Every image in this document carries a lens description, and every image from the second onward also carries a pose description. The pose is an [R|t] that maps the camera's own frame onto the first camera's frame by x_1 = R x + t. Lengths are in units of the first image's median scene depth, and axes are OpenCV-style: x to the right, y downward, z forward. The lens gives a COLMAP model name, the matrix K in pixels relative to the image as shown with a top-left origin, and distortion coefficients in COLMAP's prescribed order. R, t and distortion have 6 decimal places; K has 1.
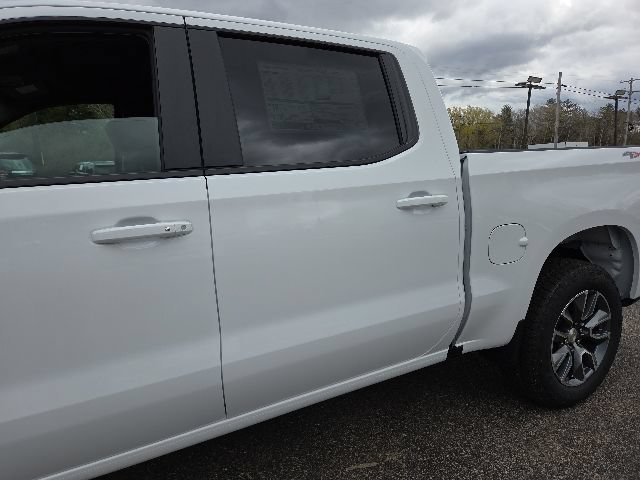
lens RADIAL K [[443.0, 0, 320.0], [0, 443.0, 240.0], [0, 0, 1]] dist [0.089200, -0.102463]
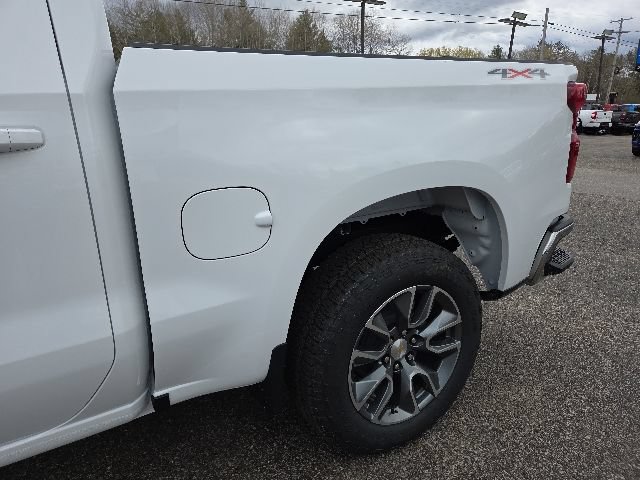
lens RADIAL K [[443.0, 0, 320.0], [0, 443.0, 240.0], [0, 0, 1]] dist [0.089200, -0.102463]
pose [[0.999476, -0.002055, 0.032316, 0.411014], [-0.001791, 0.992949, 0.118530, -0.029774], [-0.032332, -0.118525, 0.992424, 0.351879]]
